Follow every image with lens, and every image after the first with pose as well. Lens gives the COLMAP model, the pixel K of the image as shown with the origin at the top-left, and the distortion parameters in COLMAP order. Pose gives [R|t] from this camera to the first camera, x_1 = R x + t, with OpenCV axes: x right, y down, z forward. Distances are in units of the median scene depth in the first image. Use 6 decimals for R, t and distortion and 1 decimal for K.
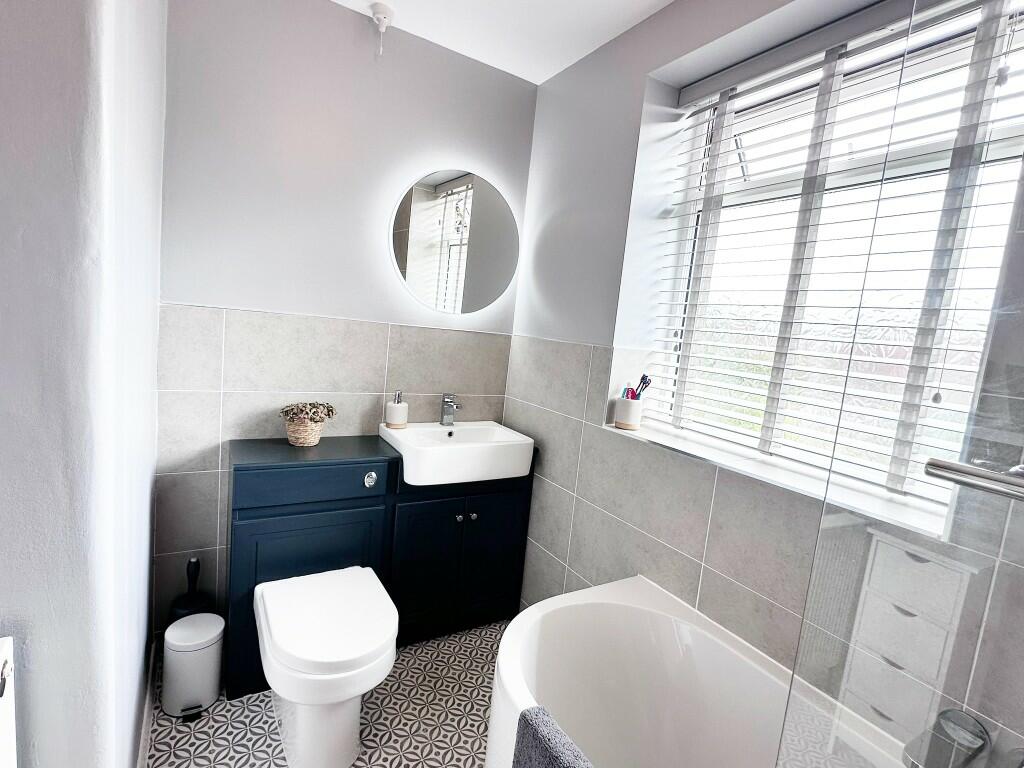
lens RADIAL K [[500.3, 0, 510.1], [0, 500.3, 384.9], [0, 0, 1]] dist [-0.002263, -0.000825]
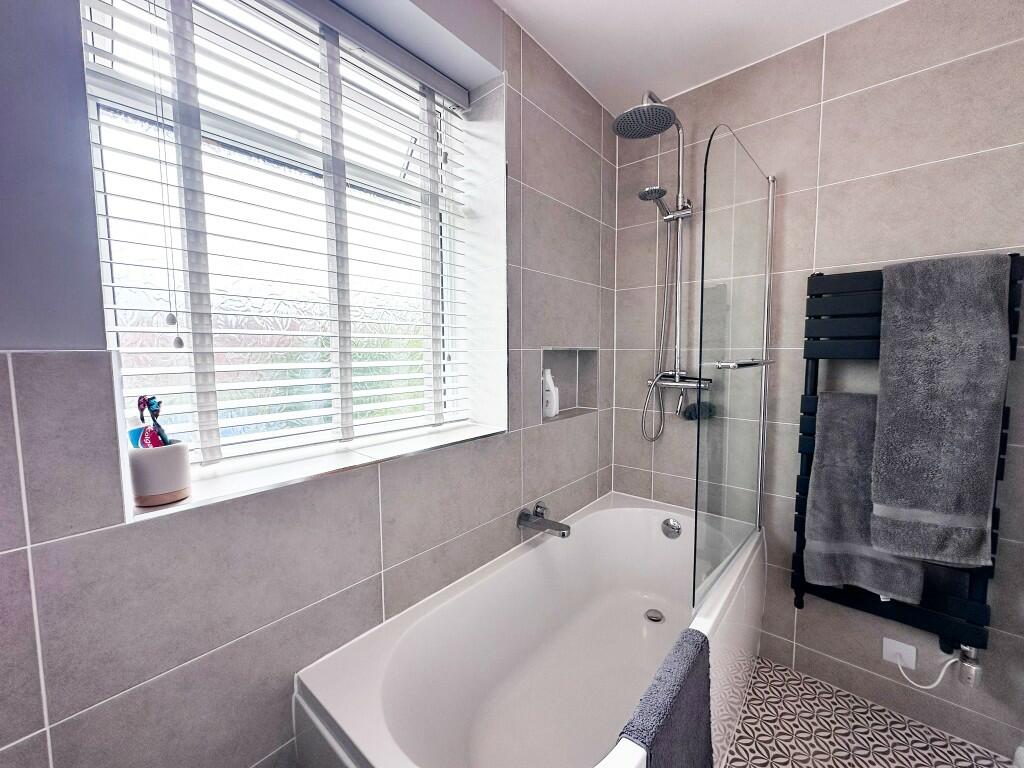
lens RADIAL K [[408.3, 0, 509.7], [0, 408.3, 383.7], [0, 0, 1]] dist [0.001460, 0.000126]
pose [[-0.306818, -0.165190, 0.937323, -0.330713], [0.099126, 0.973921, 0.204088, -0.106545], [-0.946592, 0.155531, -0.282441, 0.940770]]
